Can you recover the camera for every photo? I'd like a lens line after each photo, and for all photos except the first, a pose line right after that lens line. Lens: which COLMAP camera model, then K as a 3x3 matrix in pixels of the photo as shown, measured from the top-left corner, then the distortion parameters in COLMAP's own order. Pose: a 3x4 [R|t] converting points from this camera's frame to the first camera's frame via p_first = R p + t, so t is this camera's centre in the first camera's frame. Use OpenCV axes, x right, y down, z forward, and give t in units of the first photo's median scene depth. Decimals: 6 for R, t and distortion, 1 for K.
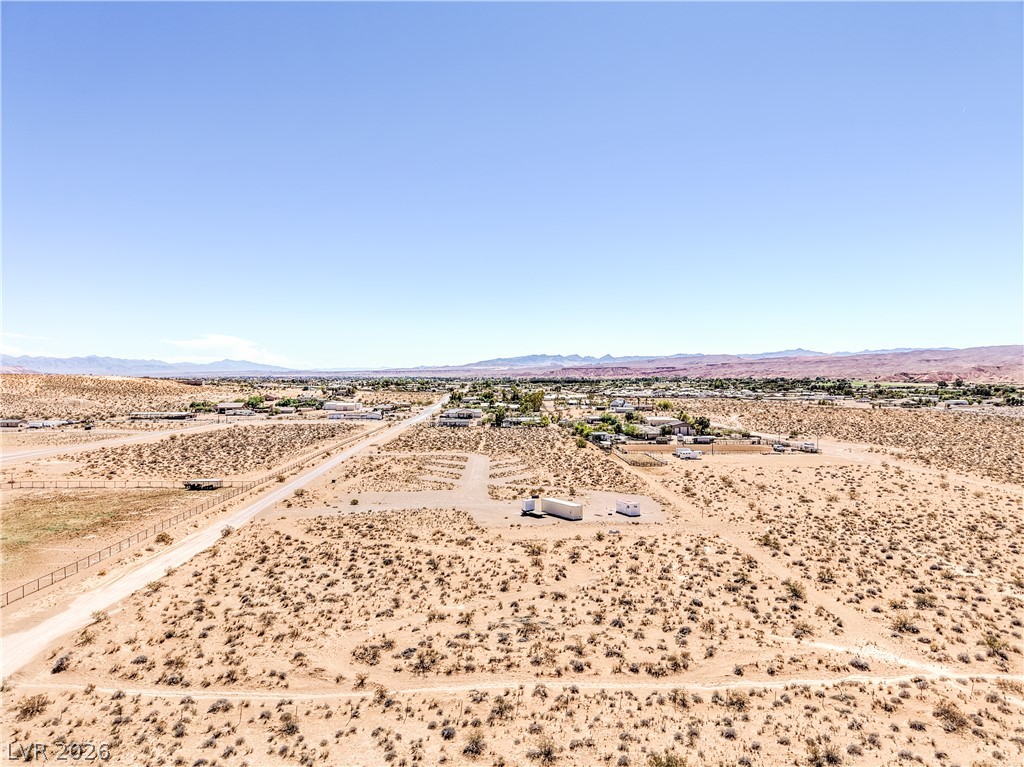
lens RADIAL K [[681.8, 0, 507.7], [0, 681.8, 401.7], [0, 0, 1]] dist [0.034589, -0.031178]
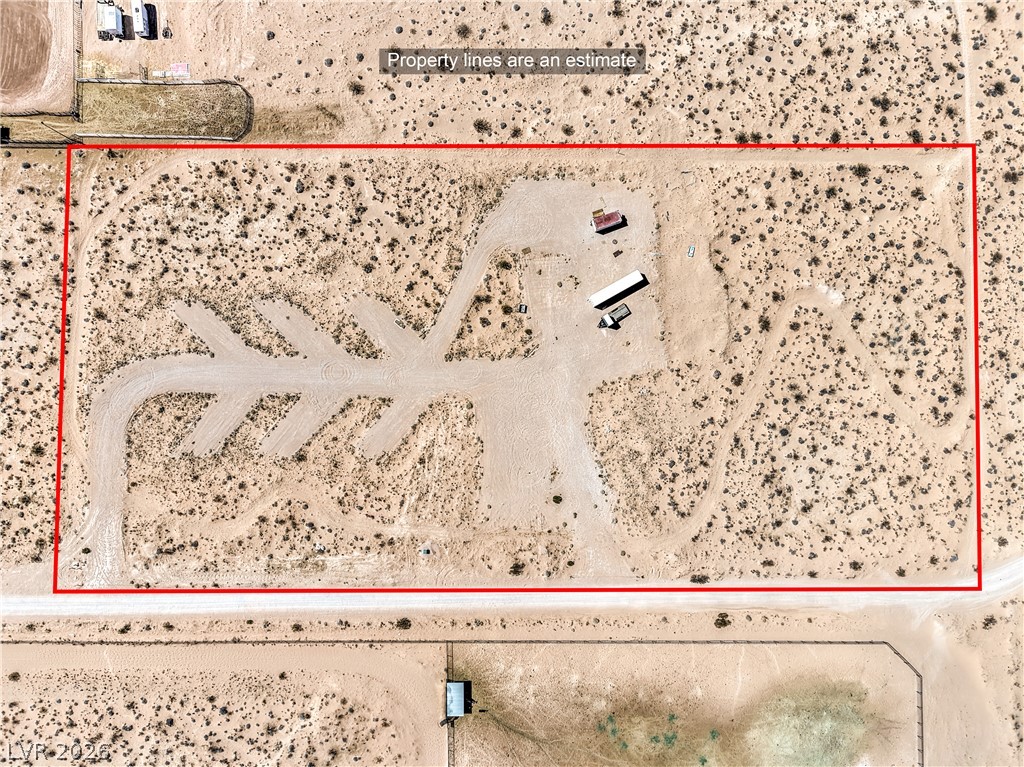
lens RADIAL K [[719.7, 0, 509.2], [0, 719.7, 364.8], [0, 0, 1]] dist [0.040281, -0.041634]
pose [[0.029334, -0.999570, -0.000027, -0.057347], [0.028606, 0.000813, 0.999590, -1.341279], [-0.999160, -0.029322, 0.028617, 1.626417]]
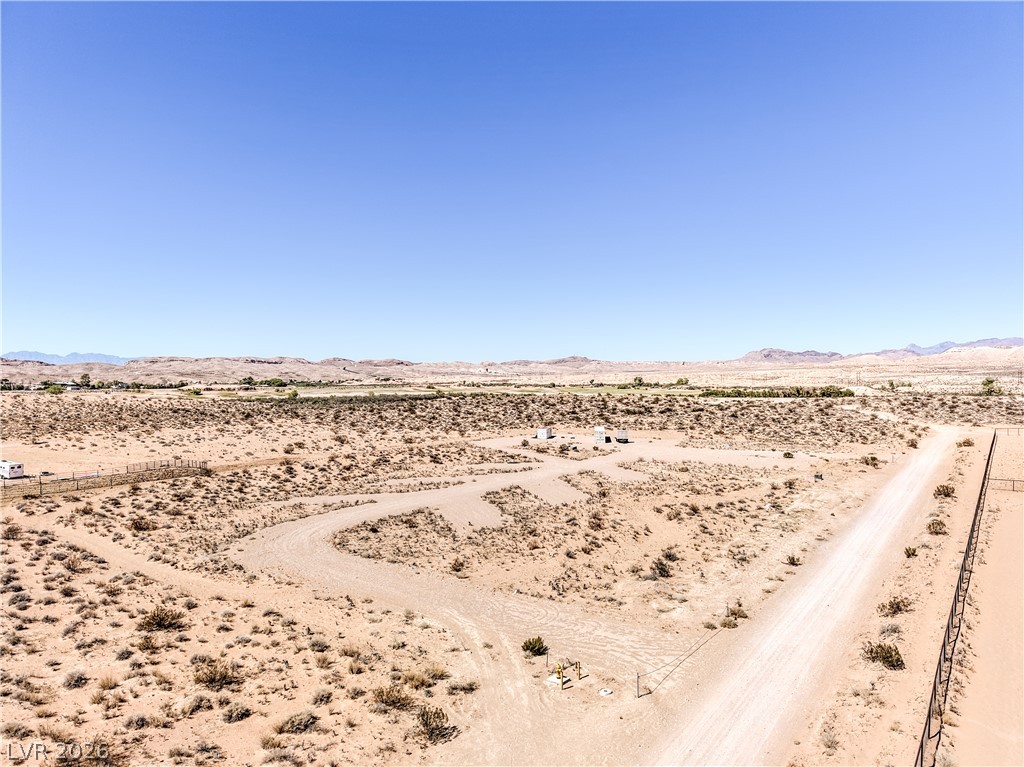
lens RADIAL K [[681.8, 0, 507.7], [0, 681.8, 401.7], [0, 0, 1]] dist [0.034589, -0.031178]
pose [[-0.794378, -0.019936, 0.607097, -0.707607], [0.030967, 0.996832, 0.073253, 0.021151], [-0.606634, 0.076991, -0.791244, 2.877416]]
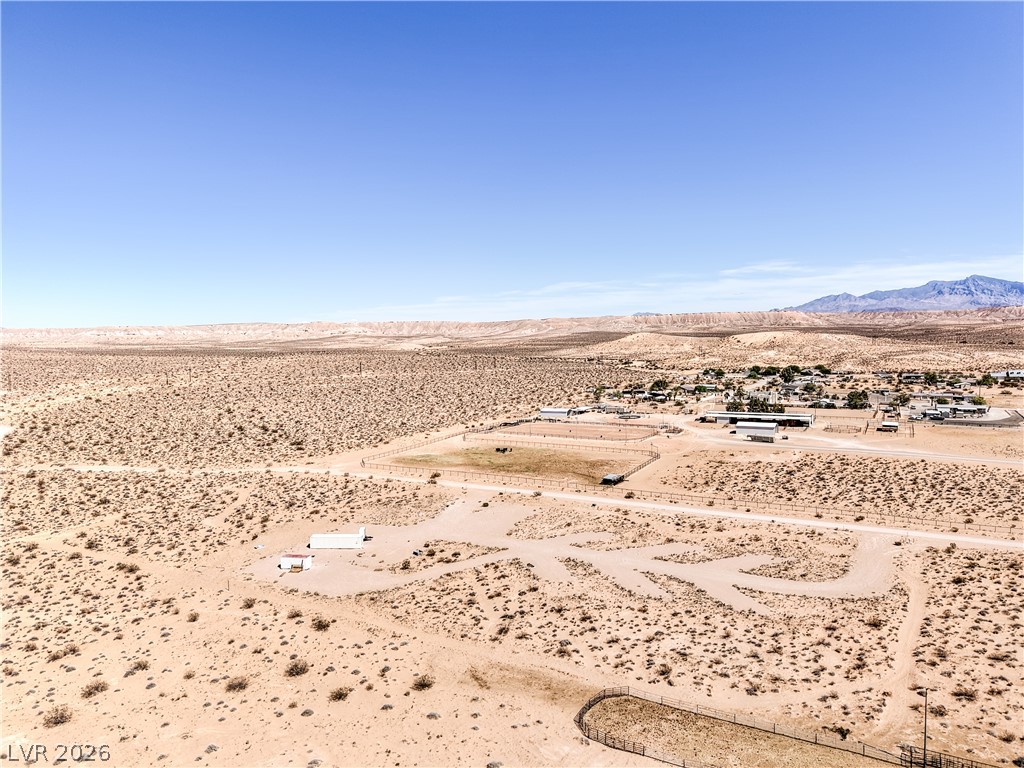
lens RADIAL K [[705.3, 0, 508.5], [0, 705.3, 385.7], [0, 0, 1]] dist [0.040600, -0.040743]
pose [[-0.514470, 0.075476, -0.854180, 1.293862], [-0.014039, 0.995244, 0.096396, -0.300370], [0.857393, 0.061585, -0.510964, 2.610383]]
